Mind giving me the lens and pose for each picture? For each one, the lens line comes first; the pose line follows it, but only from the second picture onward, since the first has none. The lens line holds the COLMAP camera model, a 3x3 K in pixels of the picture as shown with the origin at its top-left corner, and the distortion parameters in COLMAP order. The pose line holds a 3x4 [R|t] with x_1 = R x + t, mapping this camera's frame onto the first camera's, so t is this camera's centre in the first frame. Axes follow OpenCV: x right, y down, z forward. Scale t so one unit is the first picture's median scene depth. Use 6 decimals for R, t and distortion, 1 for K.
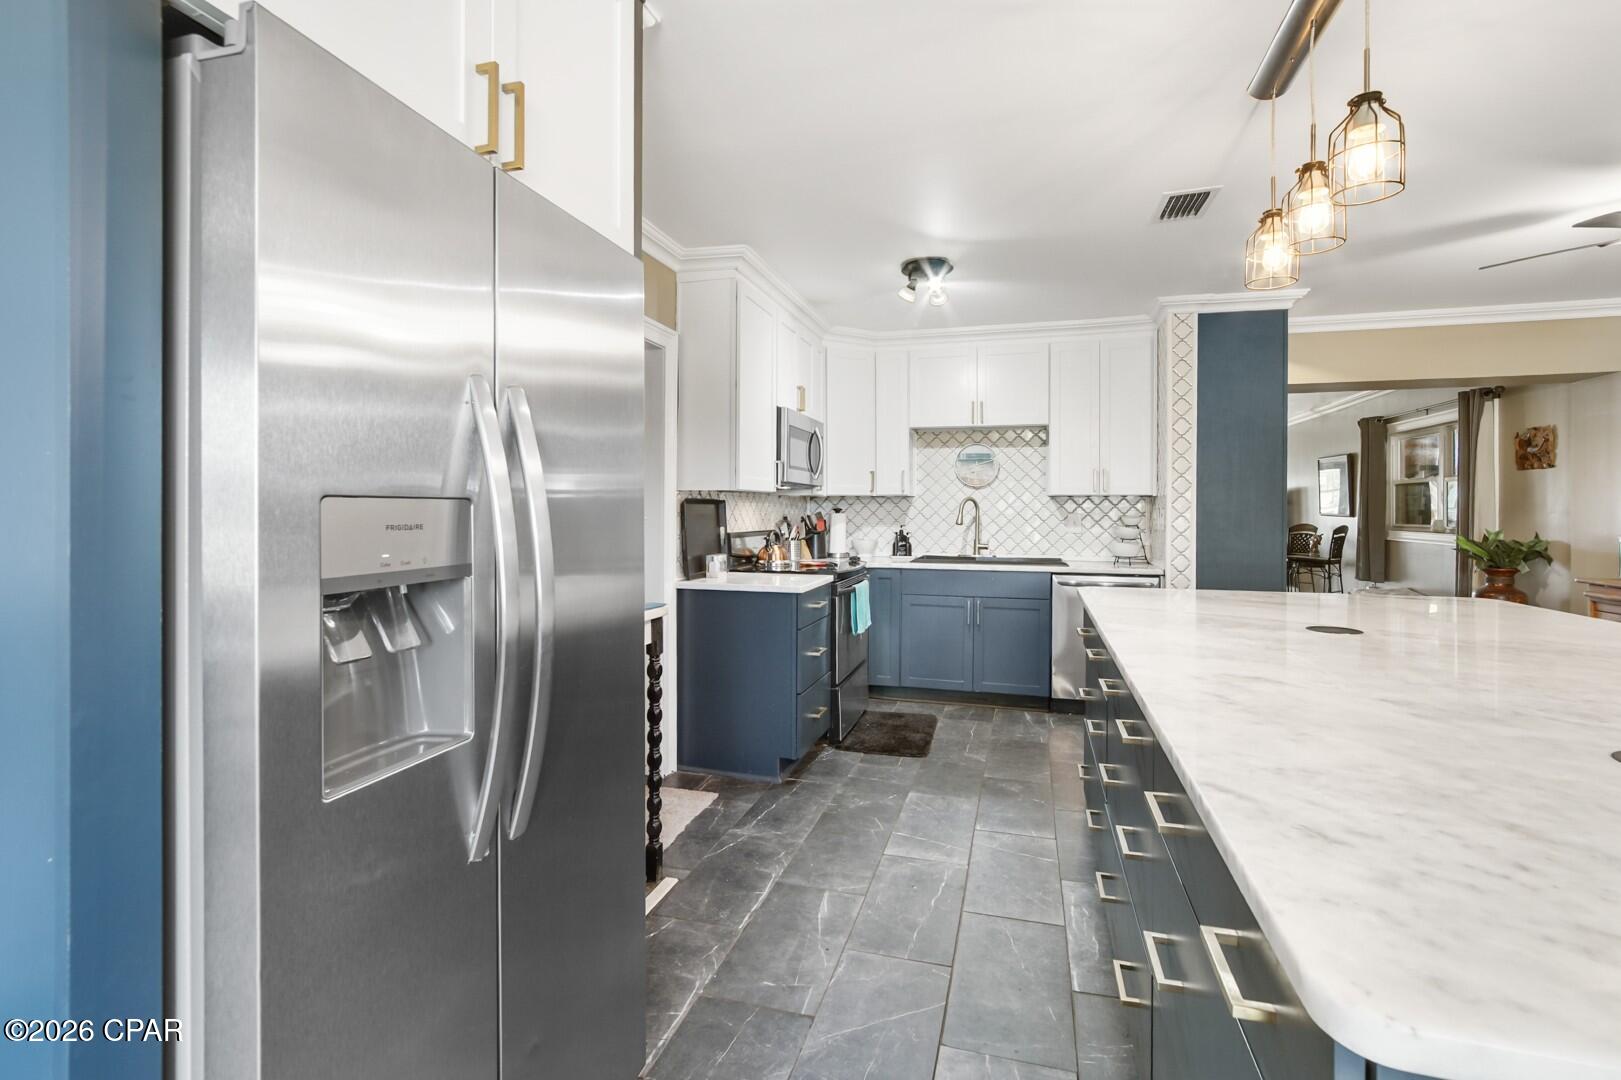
lens RADIAL K [[736.4, 0, 811.4], [0, 736.4, 515.2], [0, 0, 1]] dist [-0.014630, -0.000334]
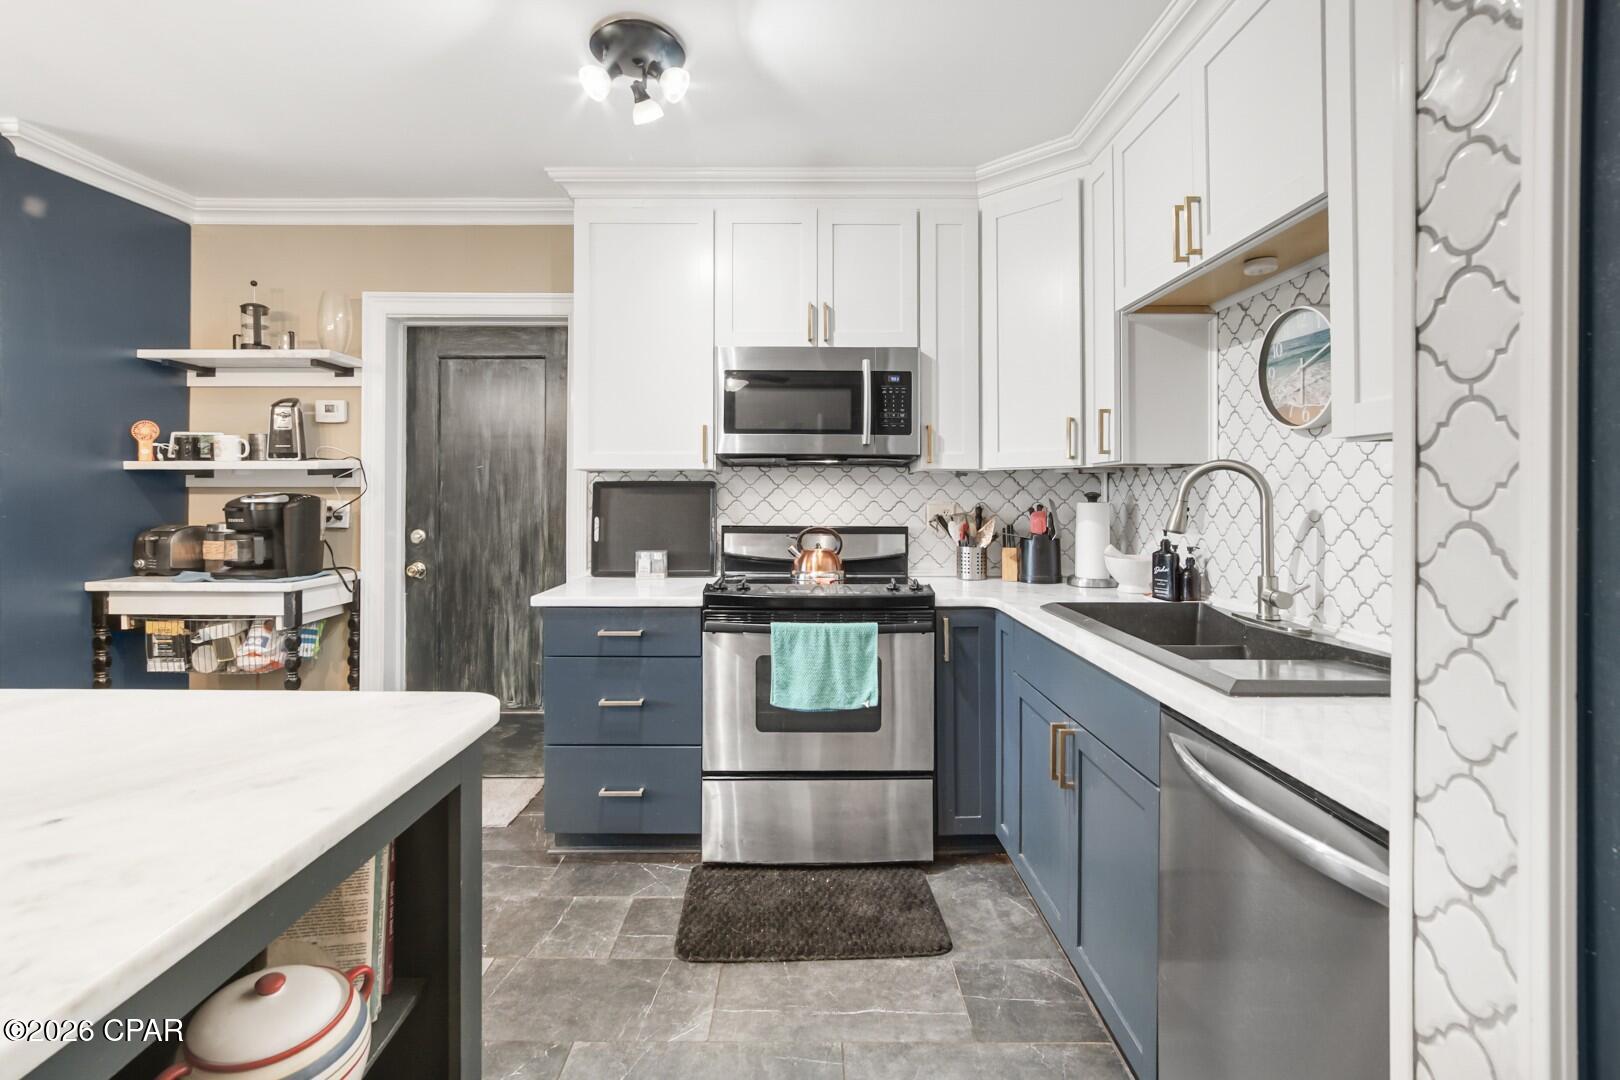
lens RADIAL K [[741.5, 0, 800.6], [0, 741.5, 487.0], [0, 0, 1]] dist [-0.003882, 0.000085]
pose [[0.287288, -0.006452, -0.957822, 0.753867], [-0.005029, 0.999953, -0.008244, -0.013733], [0.957831, 0.007185, 0.287243, 0.998597]]
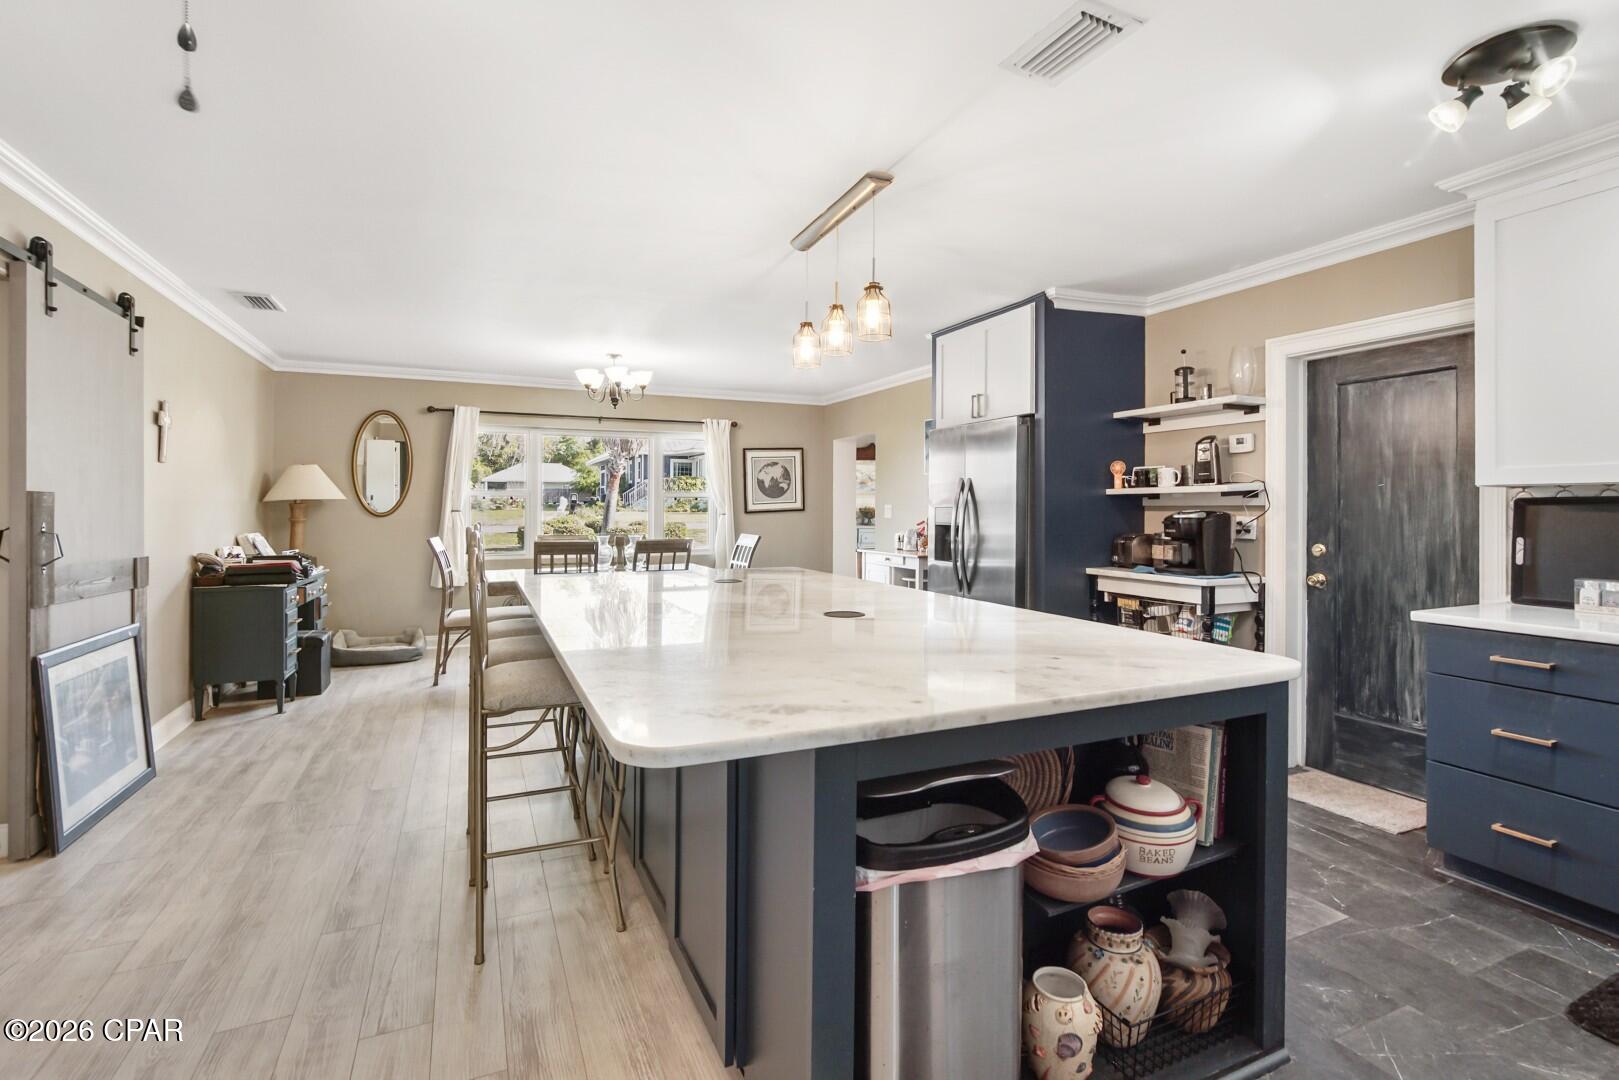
lens RADIAL K [[738.6, 0, 809.1], [0, 738.6, 523.0], [0, 0, 1]] dist [-0.001168, 0.000105]
pose [[-0.754225, 0.012889, -0.656490, 0.924799], [-0.002084, 0.999755, 0.022023, -0.015090], [0.656613, 0.017978, -0.754014, 1.112870]]
